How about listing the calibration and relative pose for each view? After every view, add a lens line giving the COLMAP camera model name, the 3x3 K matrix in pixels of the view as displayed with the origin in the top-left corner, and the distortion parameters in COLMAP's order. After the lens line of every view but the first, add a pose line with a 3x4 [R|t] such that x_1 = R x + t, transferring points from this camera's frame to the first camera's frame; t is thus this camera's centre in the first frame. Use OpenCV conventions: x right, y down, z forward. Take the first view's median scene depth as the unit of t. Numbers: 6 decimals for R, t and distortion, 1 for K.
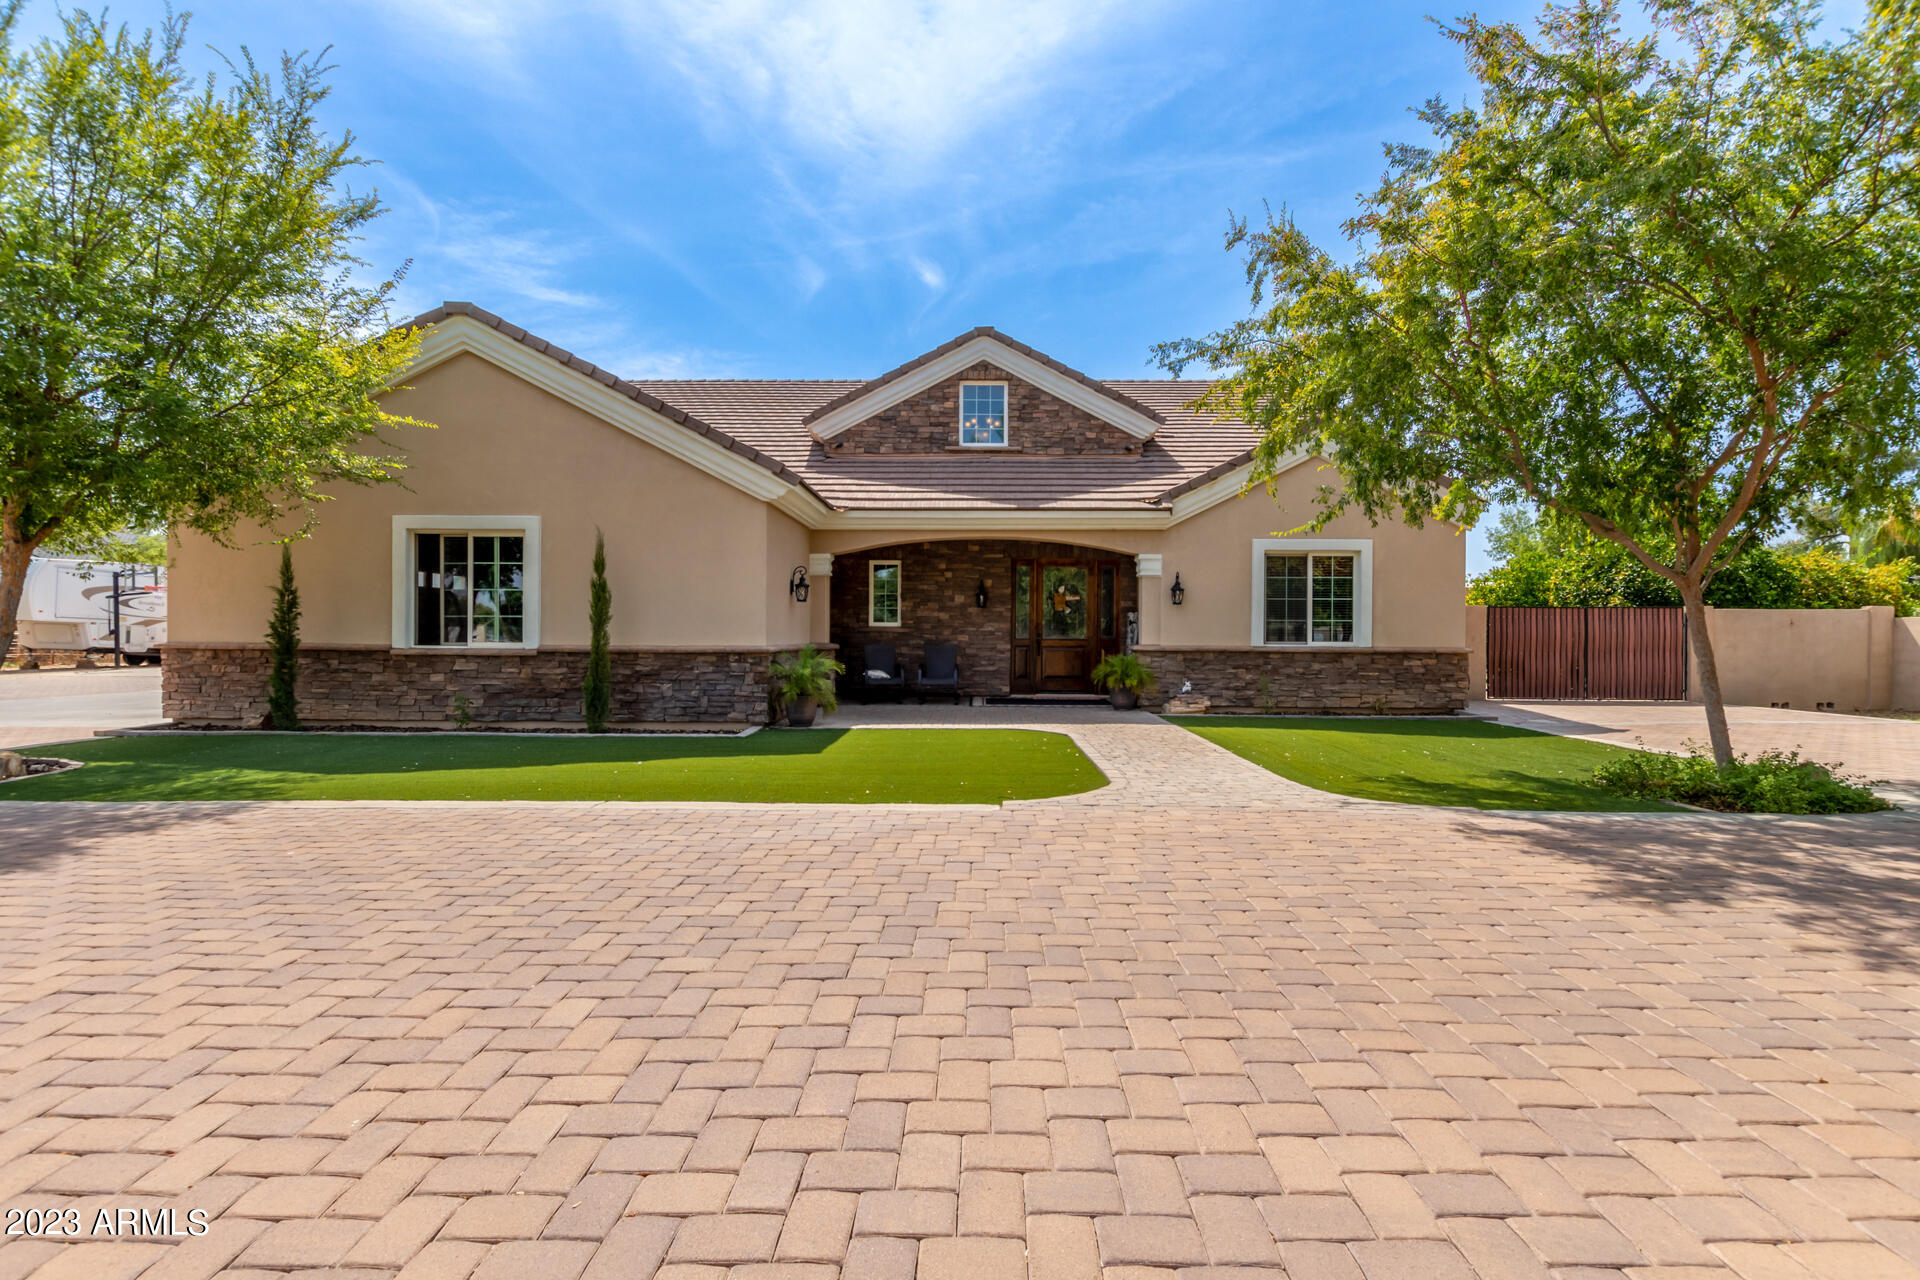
lens RADIAL K [[880.8, 0, 963.0], [0, 880.8, 646.7], [0, 0, 1]] dist [0.002608, -0.002660]
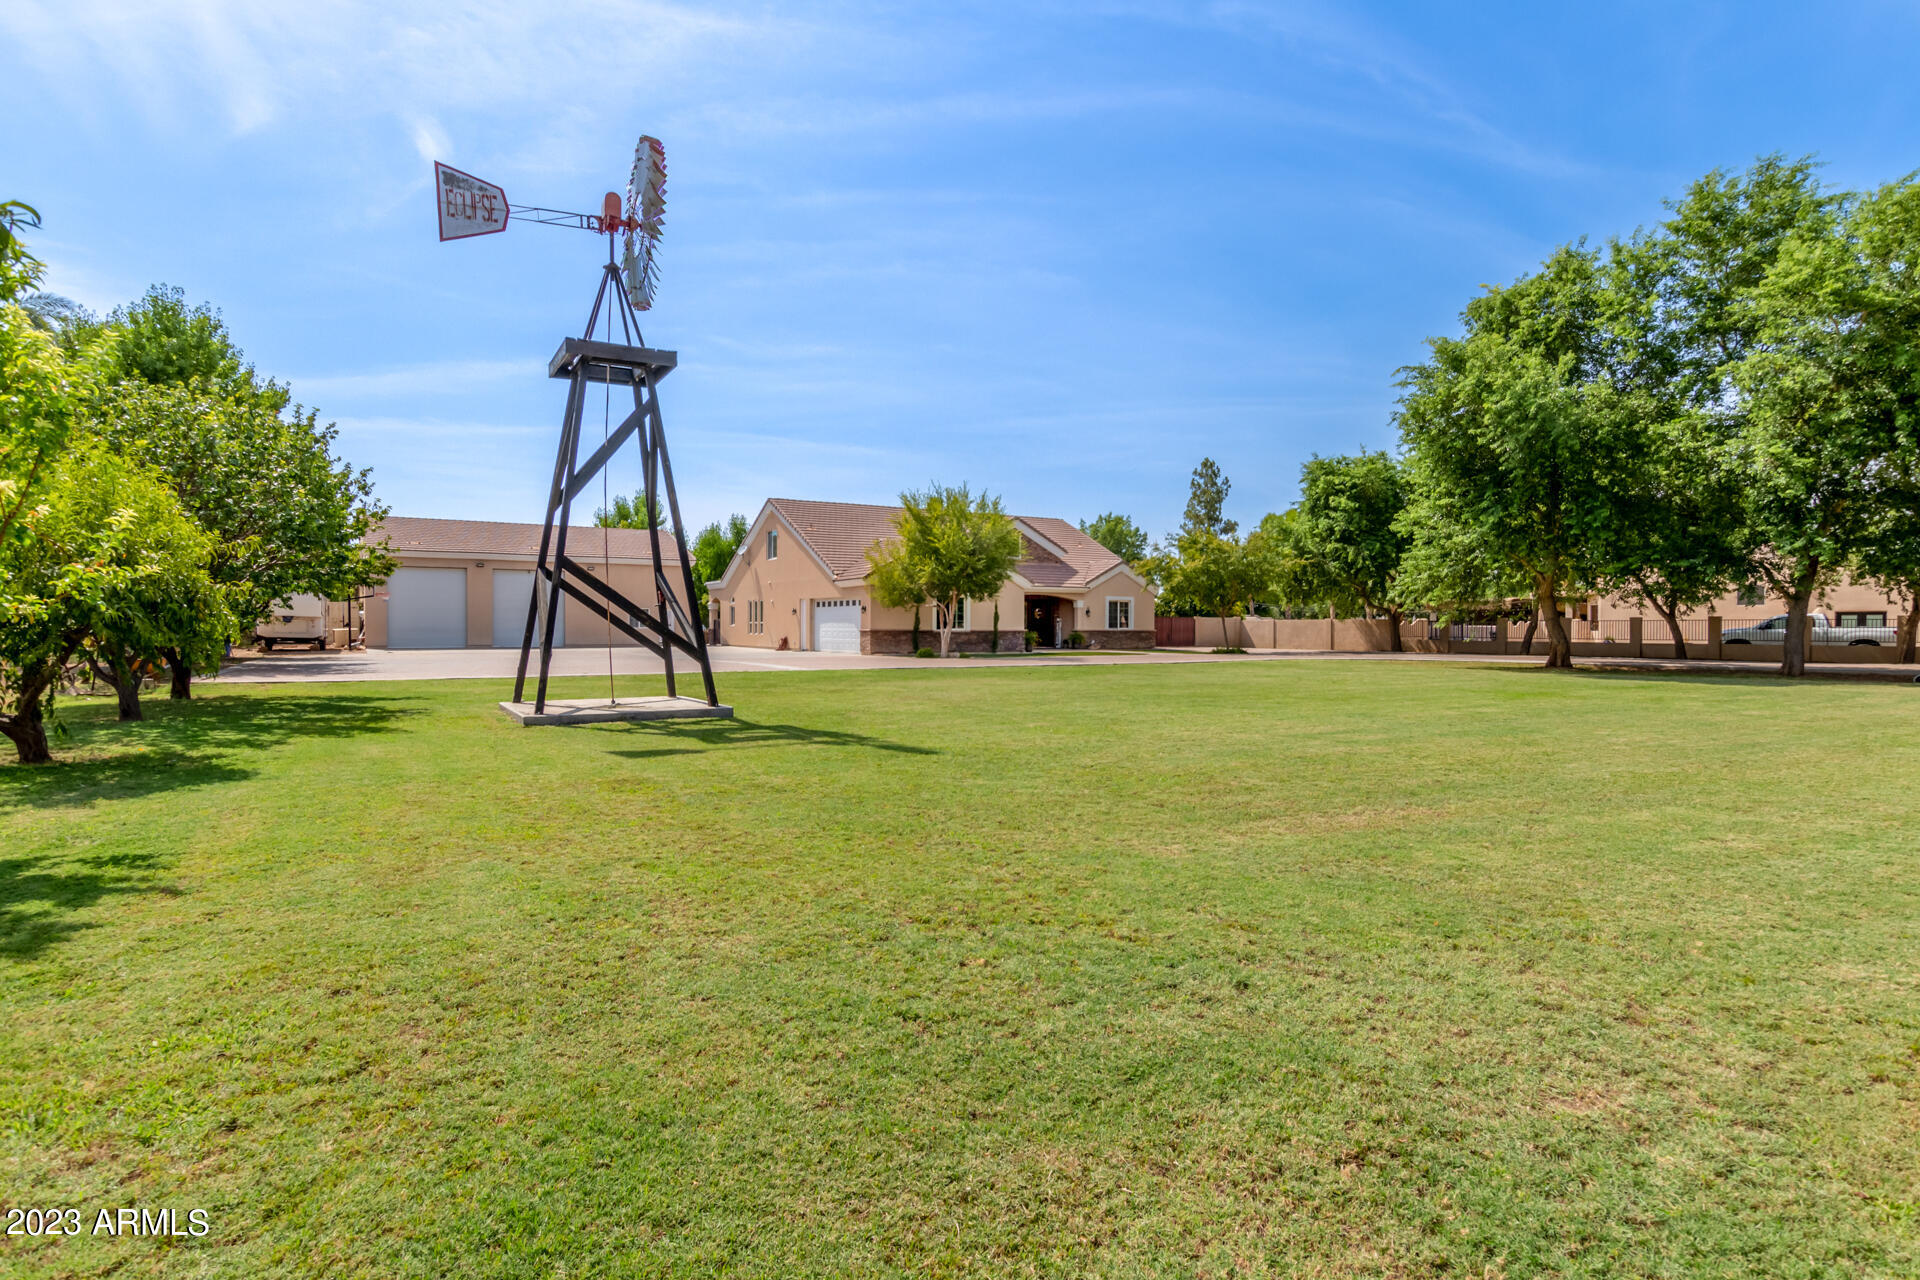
lens RADIAL K [[999.7, 0, 958.3], [0, 999.7, 624.8], [0, 0, 1]] dist [-0.002966, 0.000073]
pose [[0.847017, -0.001409, 0.531563, -2.093197], [0.008434, 0.999906, -0.010789, 0.017447], [-0.531498, 0.013622, 0.846950, -1.830283]]
